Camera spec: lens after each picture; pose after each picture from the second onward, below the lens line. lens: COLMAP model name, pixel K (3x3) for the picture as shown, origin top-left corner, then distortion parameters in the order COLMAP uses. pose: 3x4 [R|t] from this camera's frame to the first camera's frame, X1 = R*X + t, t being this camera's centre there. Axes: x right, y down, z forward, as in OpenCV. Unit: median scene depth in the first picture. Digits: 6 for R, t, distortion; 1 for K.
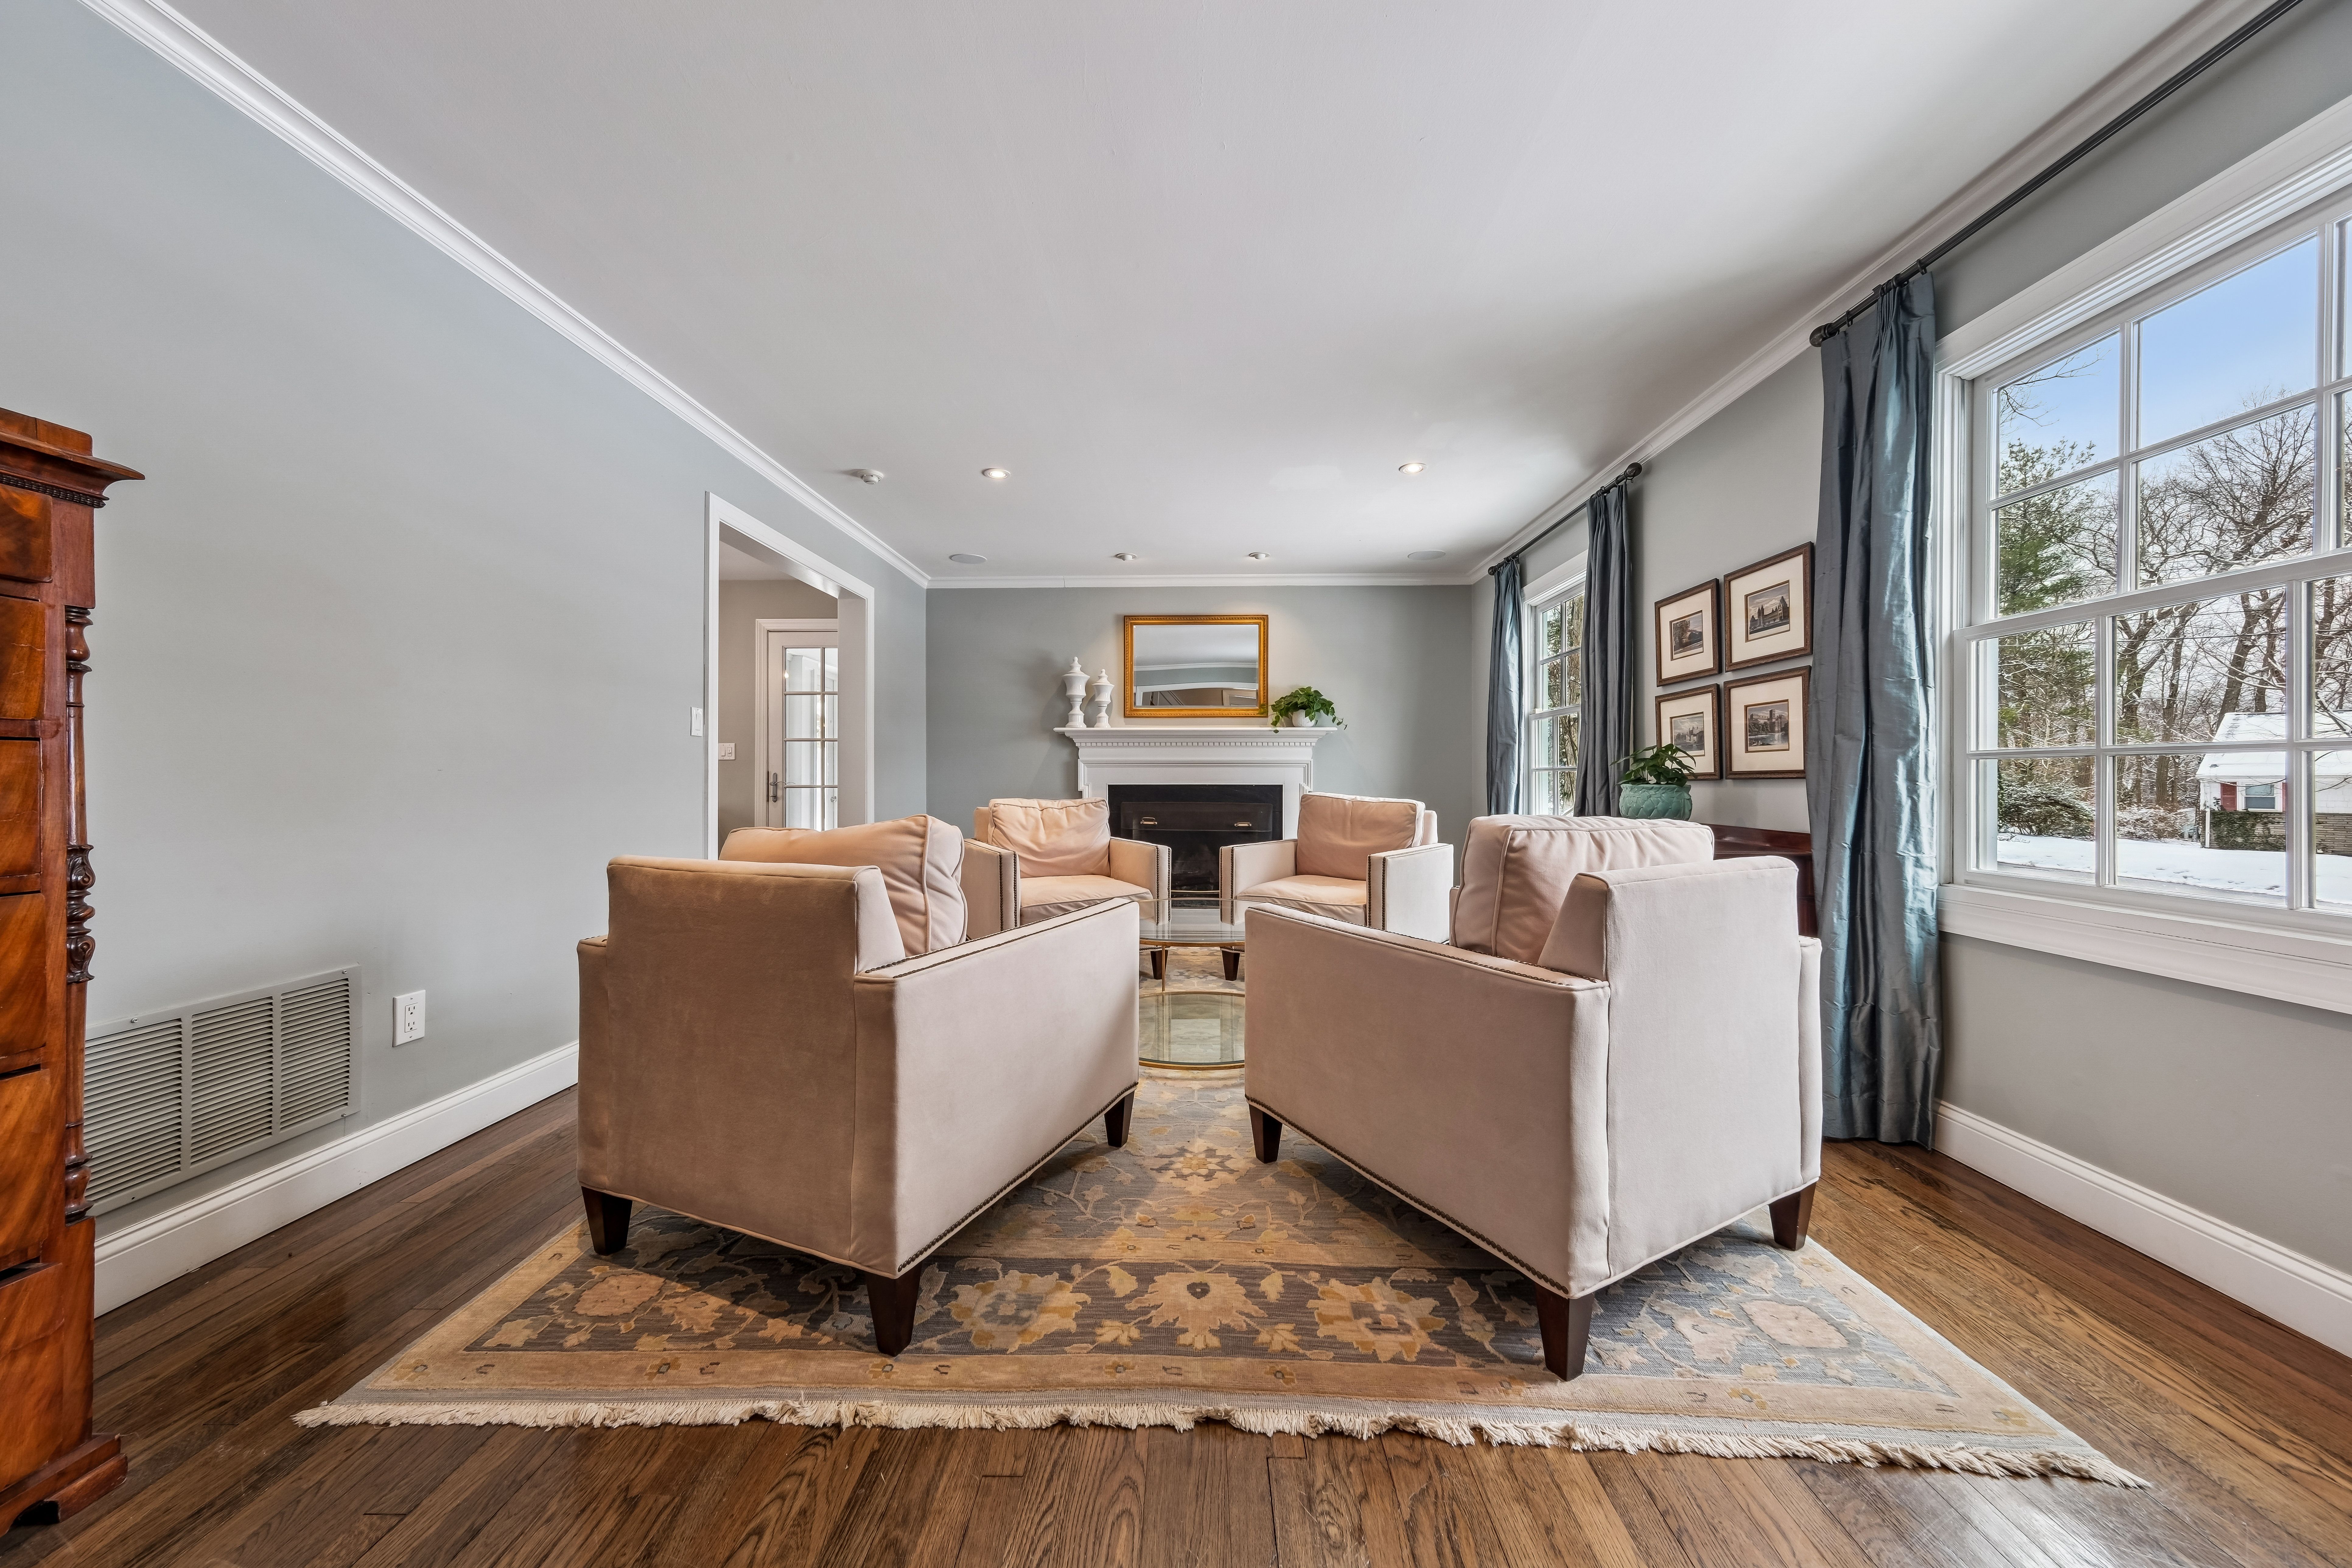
lens RADIAL K [[799.5, 0, 1181.0], [0, 799.5, 780.7], [0, 0, 1]] dist [-0.001948, 0.001891]
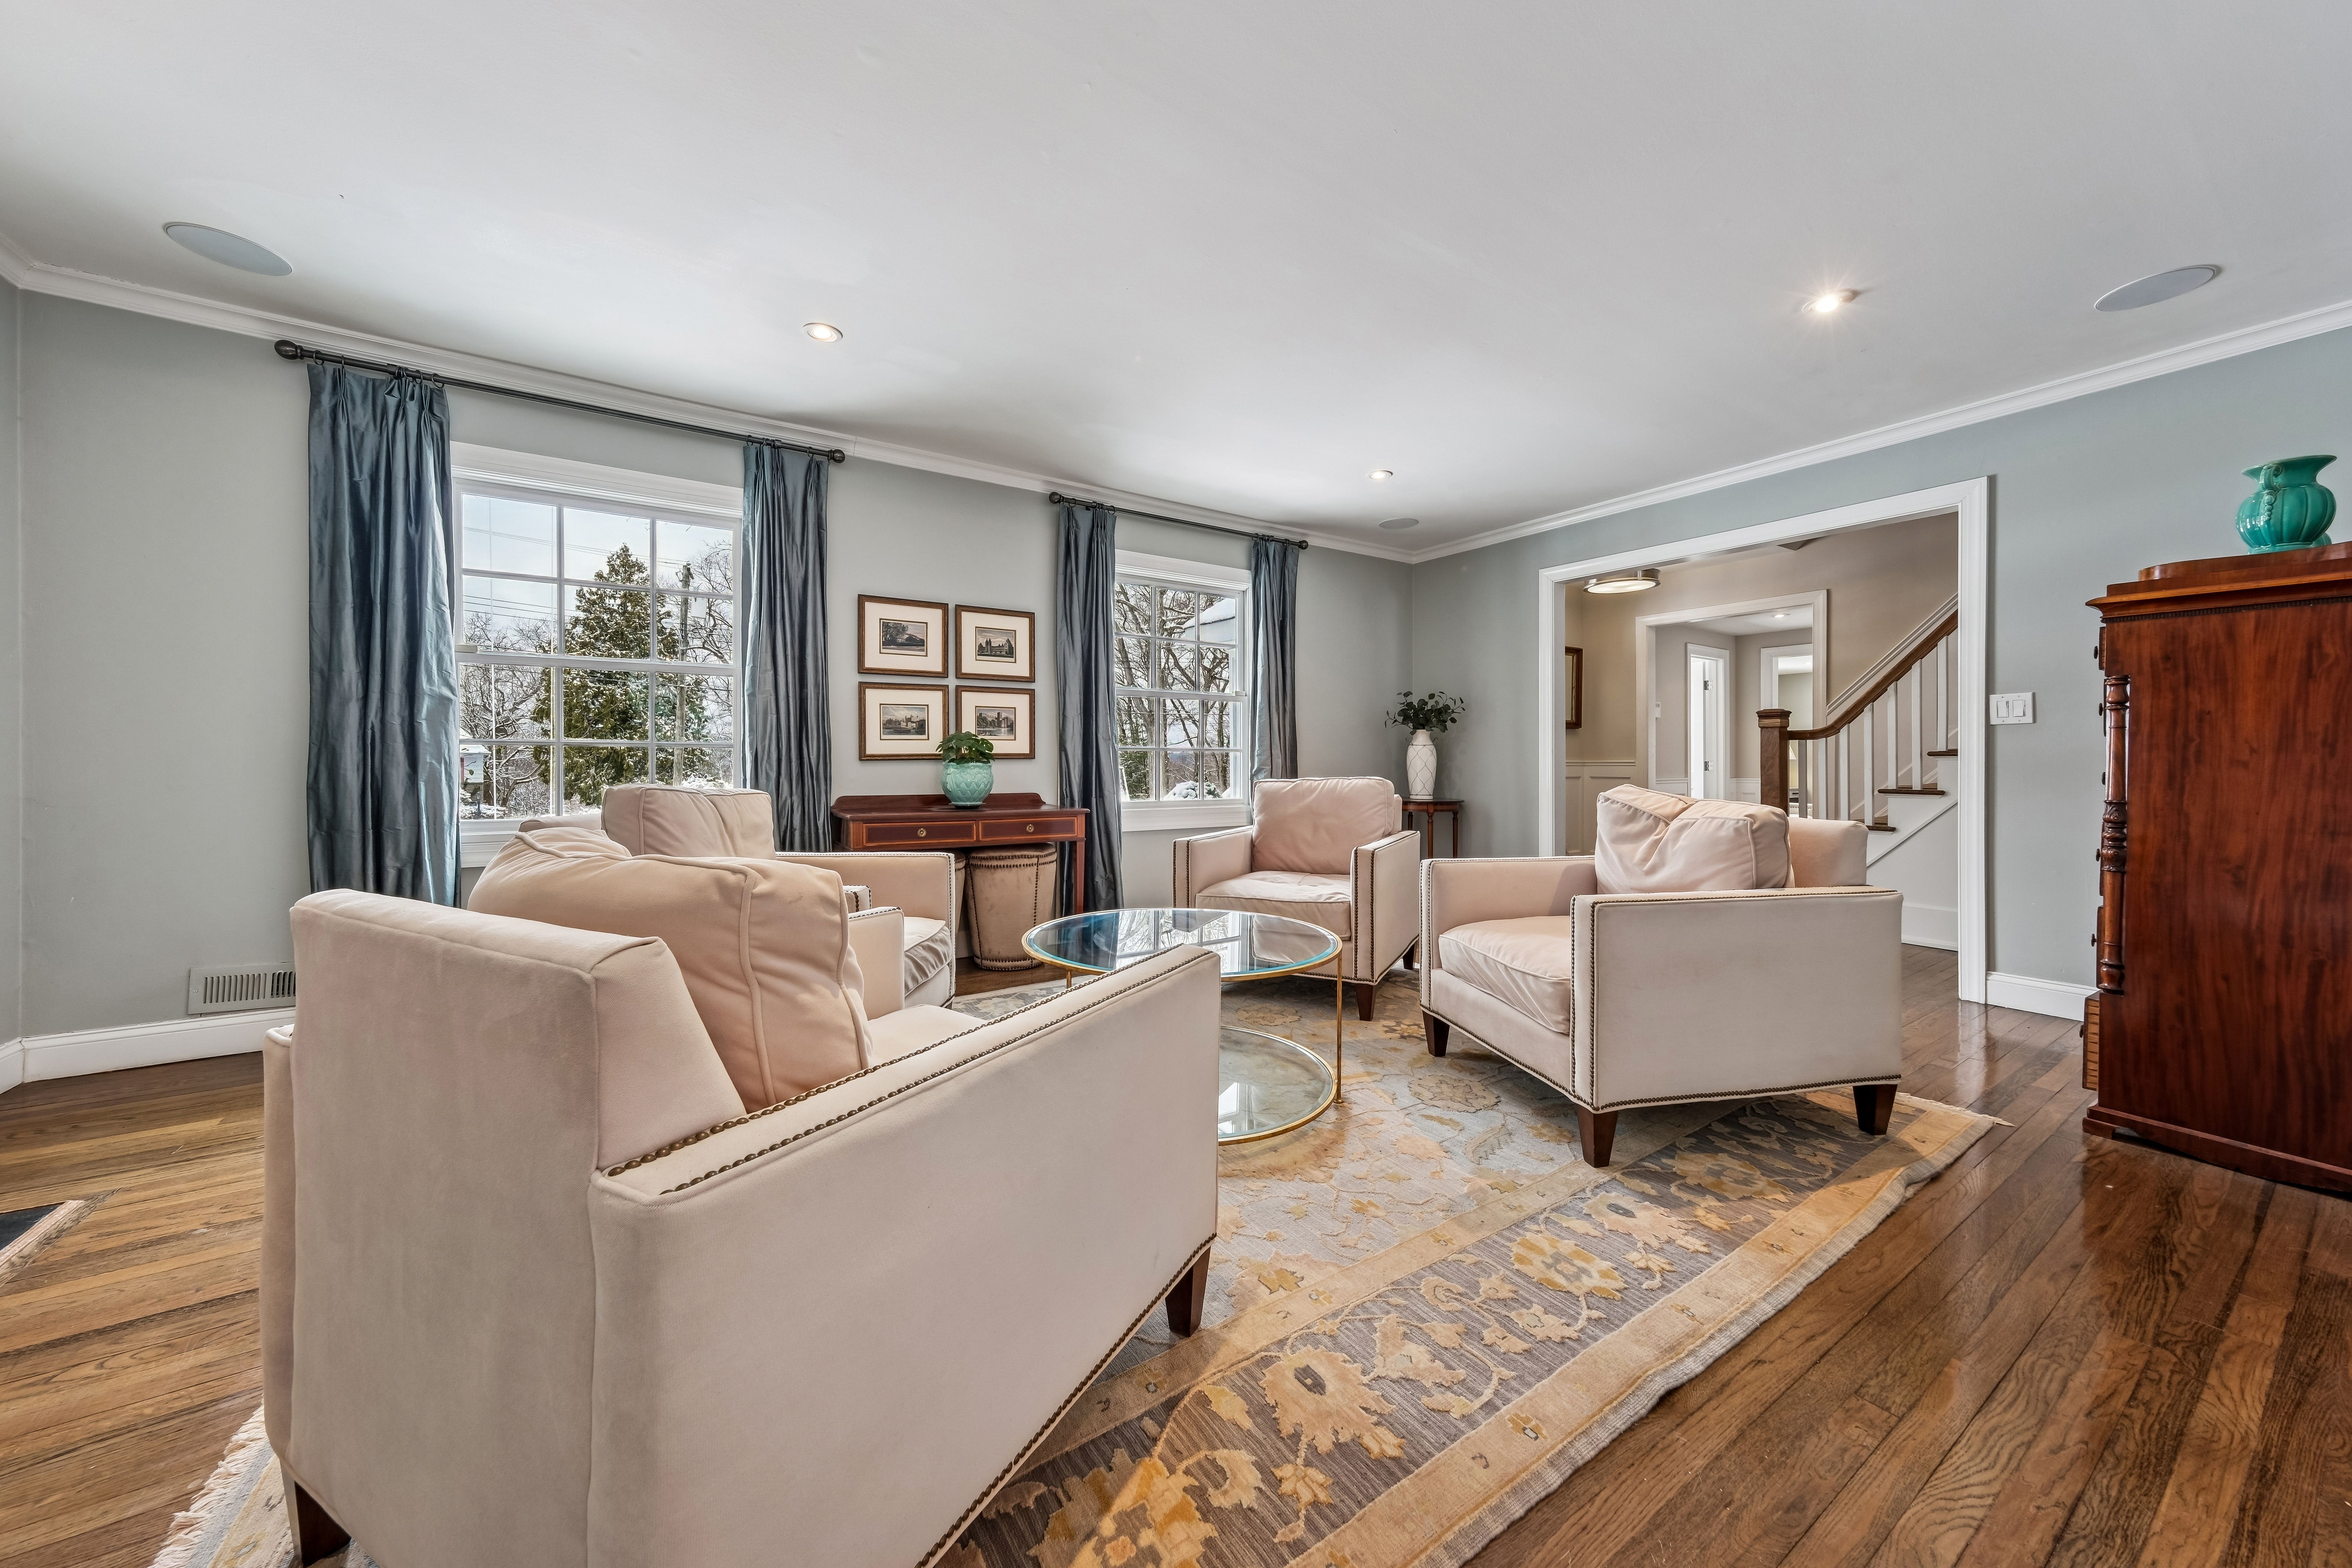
lens RADIAL K [[799.5, 0, 1172.8], [0, 799.5, 767.6], [0, 0, 1]] dist [-0.001948, 0.001891]
pose [[-0.546284, -0.004590, 0.837587, -0.636287], [0.001646, 0.999977, 0.006553, 0.004163], [-0.837598, 0.004959, -0.546264, 1.451025]]
